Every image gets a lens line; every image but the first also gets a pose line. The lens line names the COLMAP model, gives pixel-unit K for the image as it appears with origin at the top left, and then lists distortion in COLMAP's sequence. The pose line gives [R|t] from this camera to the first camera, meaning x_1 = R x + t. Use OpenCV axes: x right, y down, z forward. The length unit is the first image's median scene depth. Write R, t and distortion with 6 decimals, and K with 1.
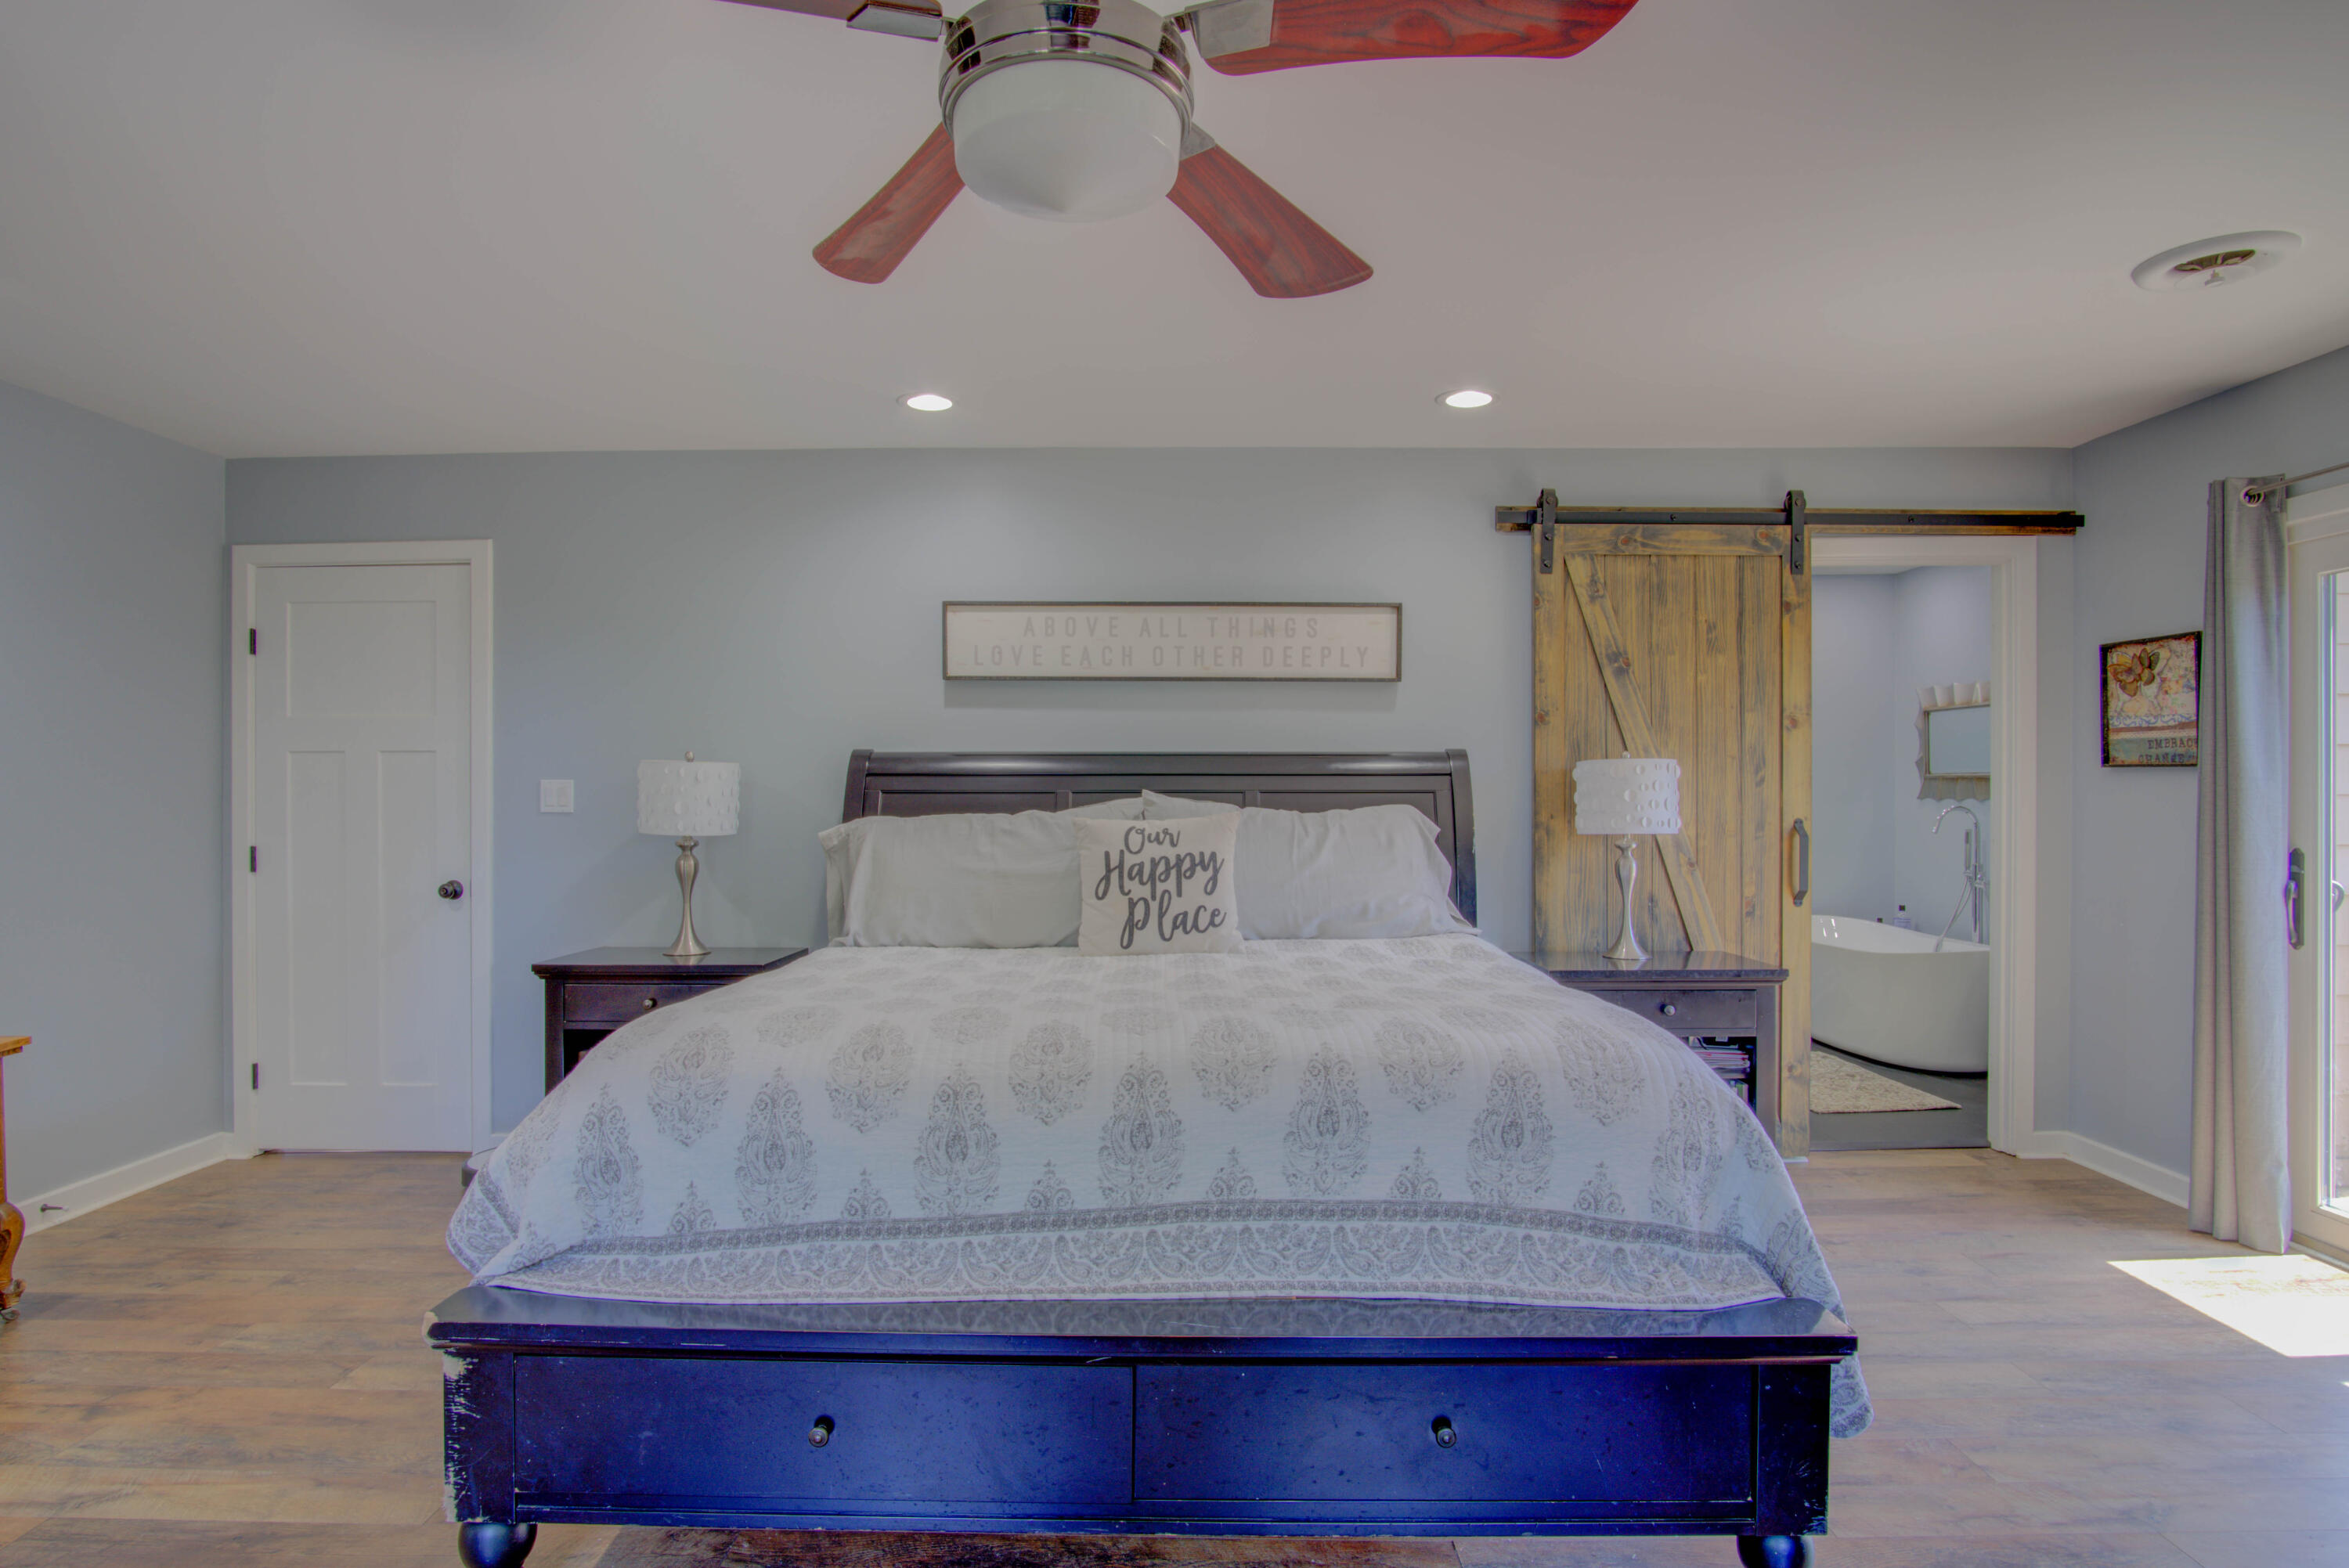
lens RADIAL K [[1276.6, 0, 1164.3], [0, 1276.6, 786.6], [0, 0, 1]] dist [-0.031091, 0.007277]
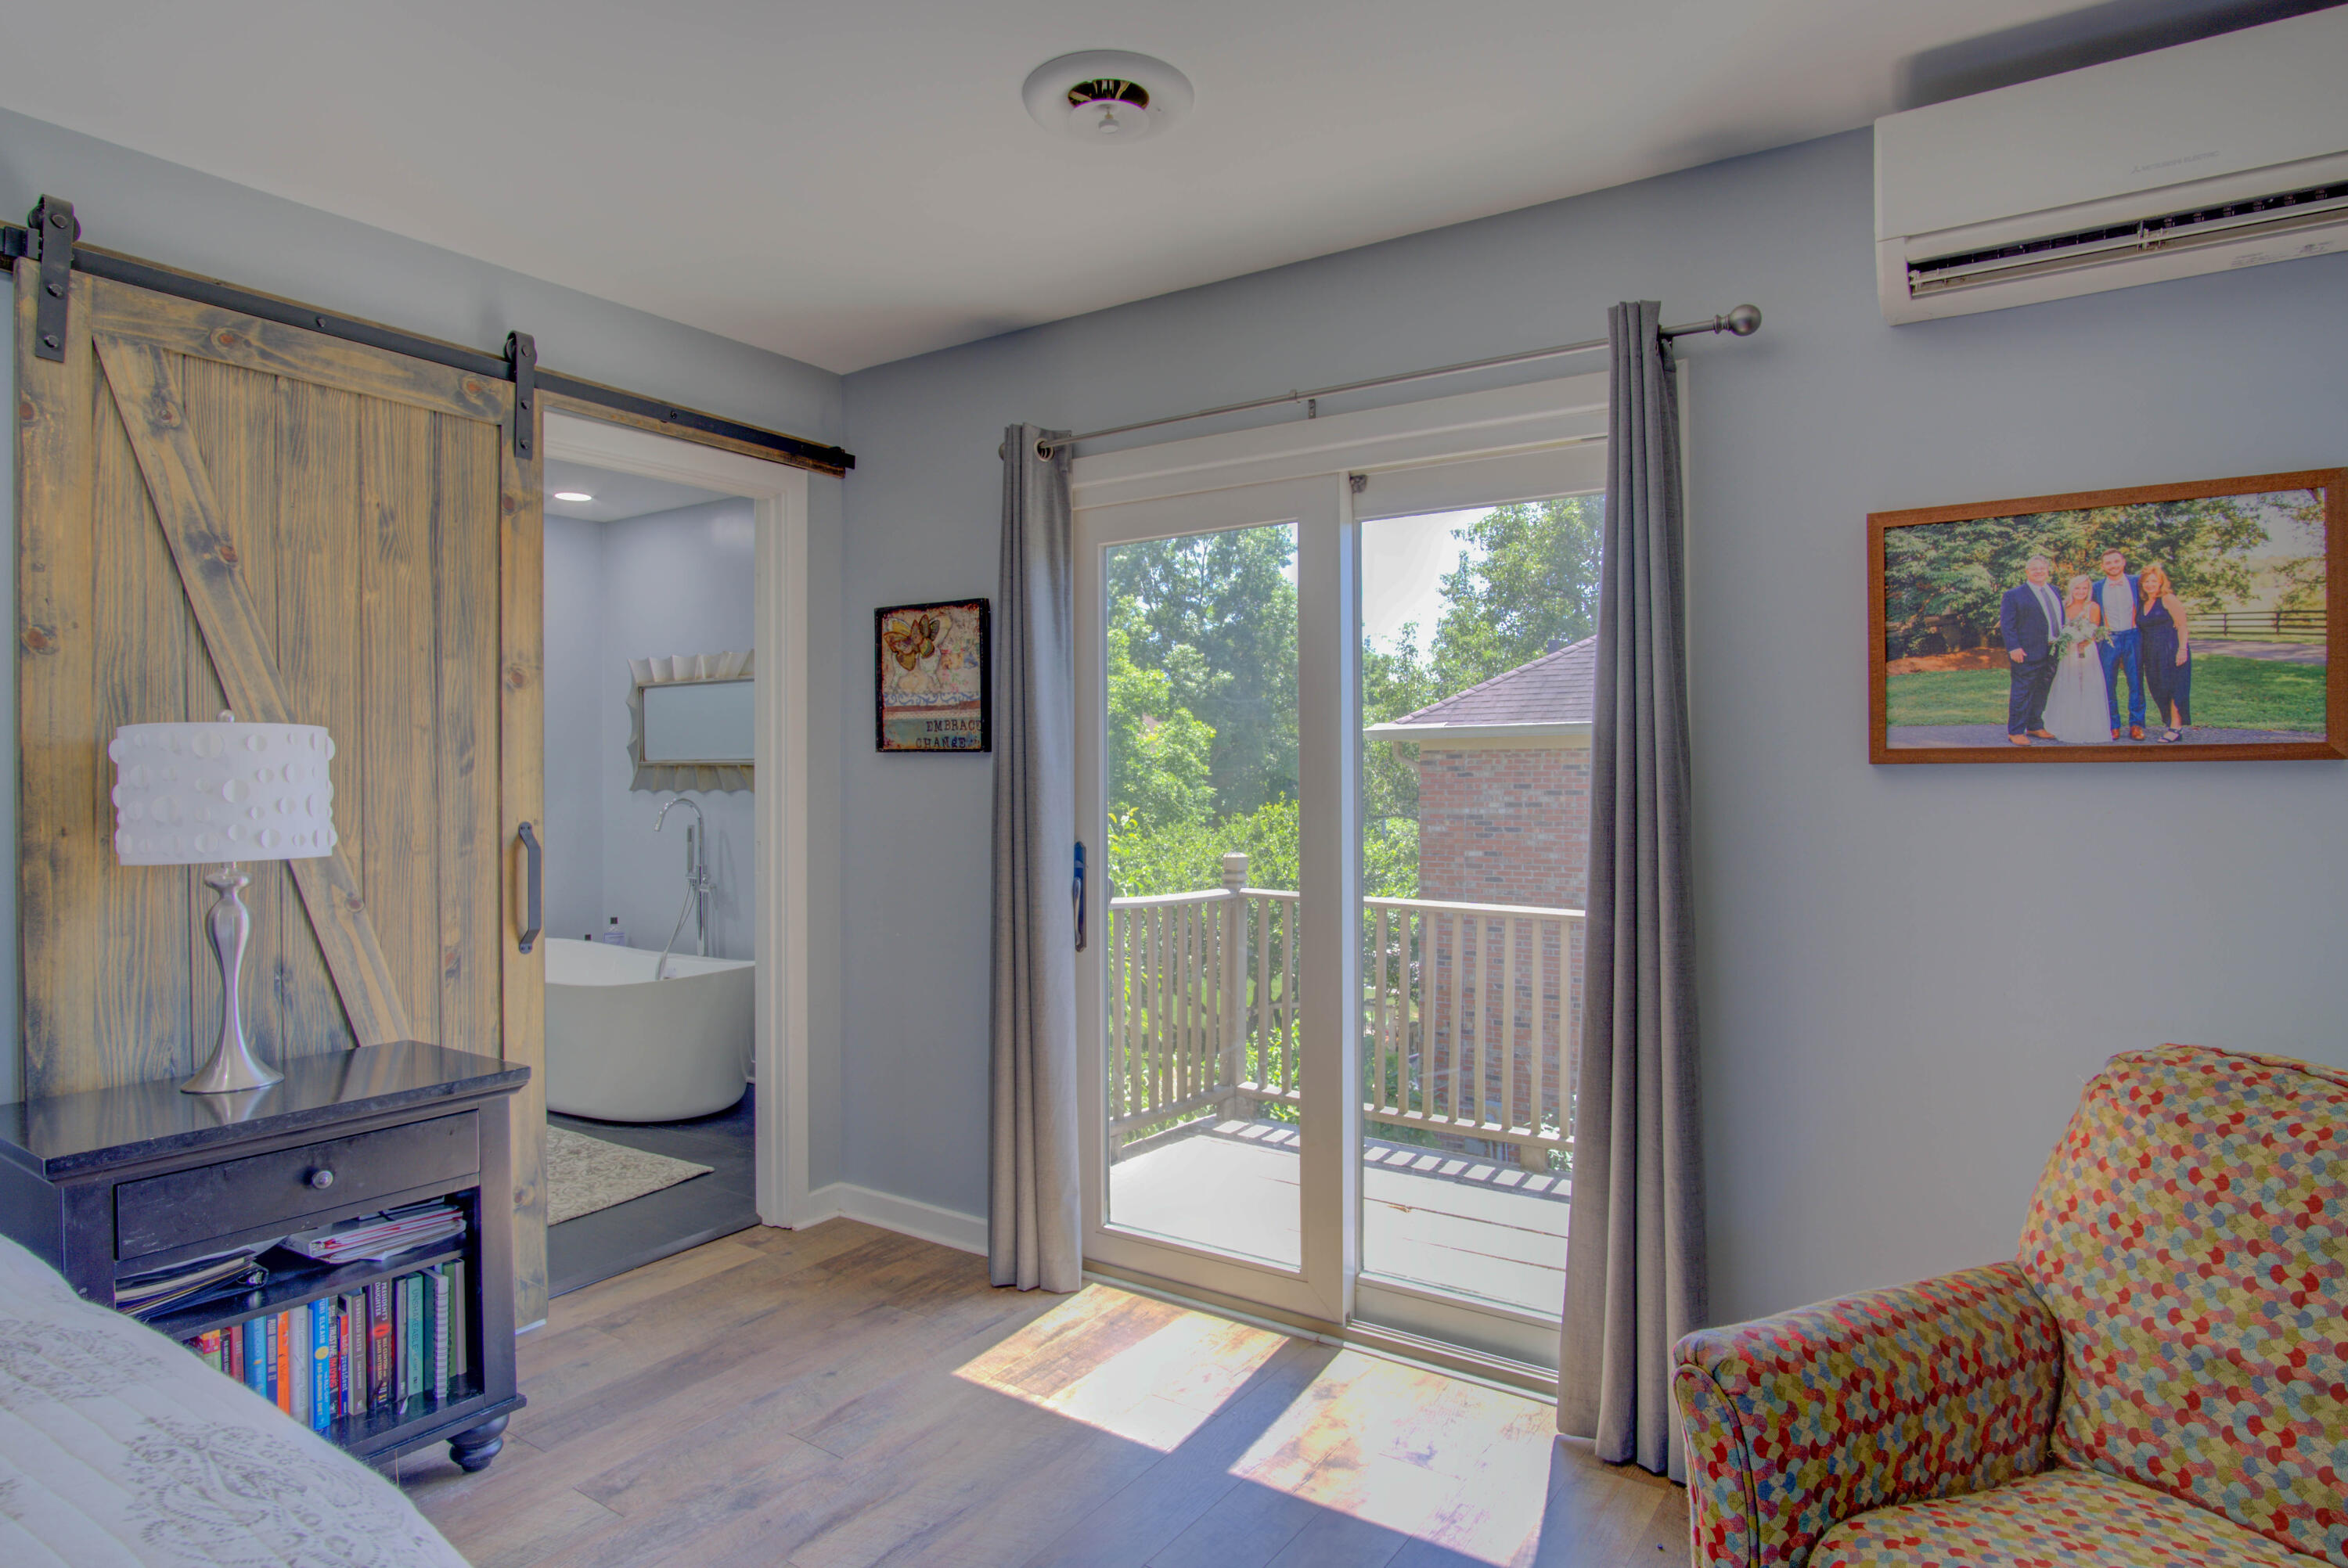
lens RADIAL K [[1276.0, 0, 1163.9], [0, 1276.0, 786.6], [0, 0, 1]] dist [-0.031091, 0.007277]
pose [[0.554251, -0.006976, 0.832321, 0.129211], [0.000982, 0.999970, 0.007727, 0.001391], [-0.832349, -0.003465, 0.554241, 0.345841]]
